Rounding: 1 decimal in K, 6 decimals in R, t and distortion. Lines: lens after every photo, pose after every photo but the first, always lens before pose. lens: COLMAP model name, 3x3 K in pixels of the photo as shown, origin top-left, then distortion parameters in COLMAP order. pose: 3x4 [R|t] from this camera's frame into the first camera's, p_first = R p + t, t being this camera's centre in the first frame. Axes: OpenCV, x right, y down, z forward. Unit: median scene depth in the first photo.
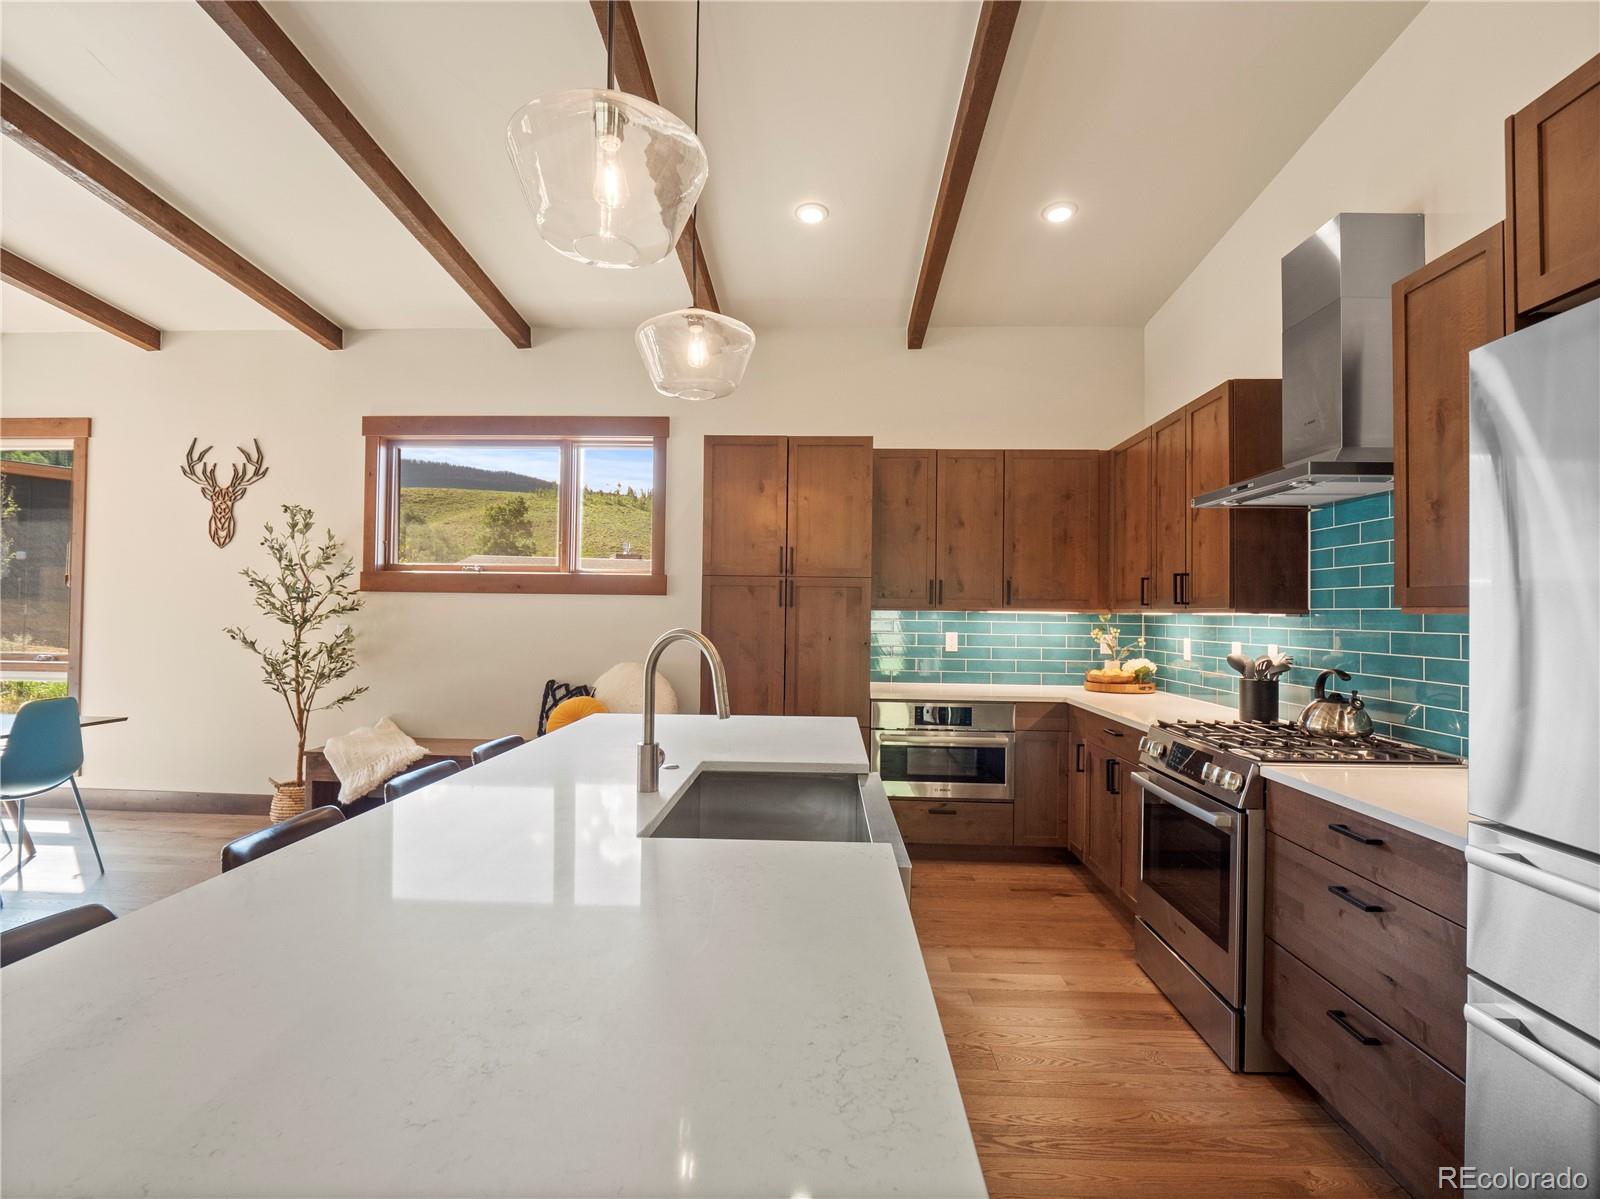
lens RADIAL K [[792.2, 0, 796.2], [0, 792.2, 603.7], [0, 0, 1]] dist [-0.012442, -0.000677]
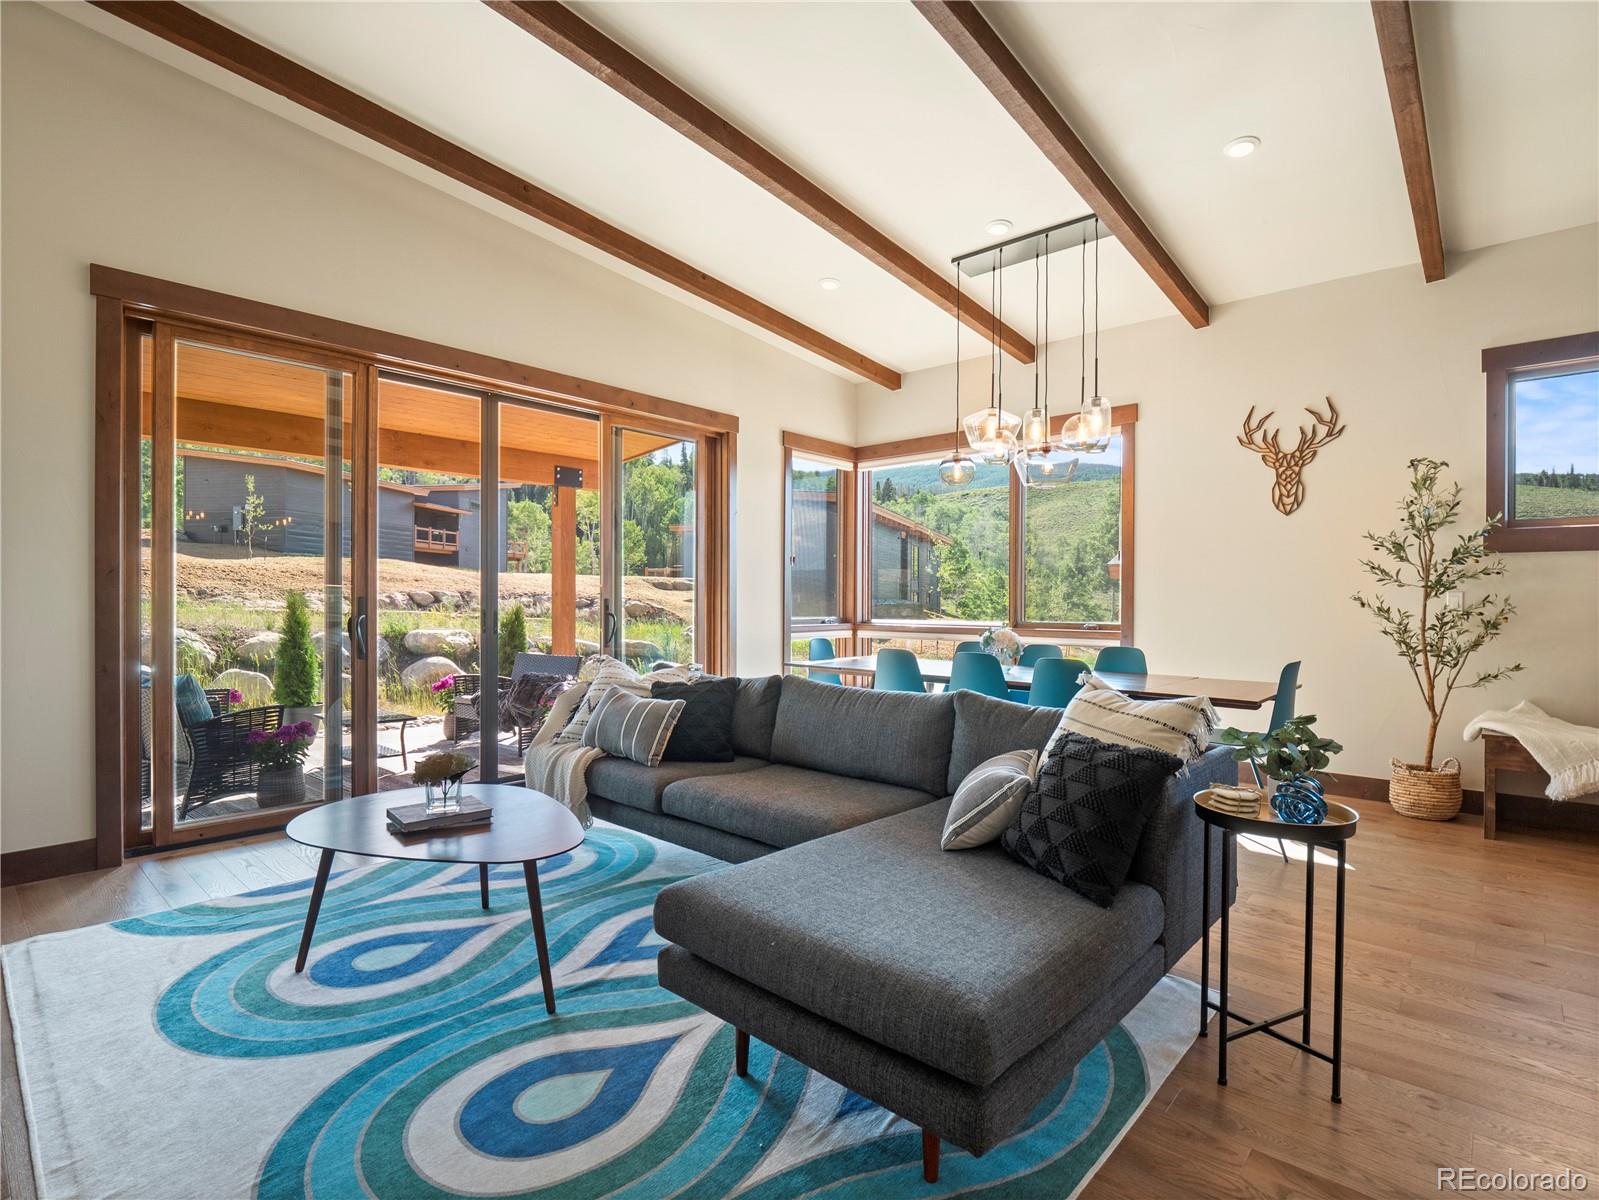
lens RADIAL K [[791.0, 0, 799.5], [0, 791.0, 600.0], [0, 0, 1]] dist [-0.011895, -0.000893]
pose [[0.769435, -0.008994, -0.638662, -0.626542], [0.013896, 0.999900, 0.002659, 0.024769], [0.638574, -0.010921, 0.769483, -0.144728]]
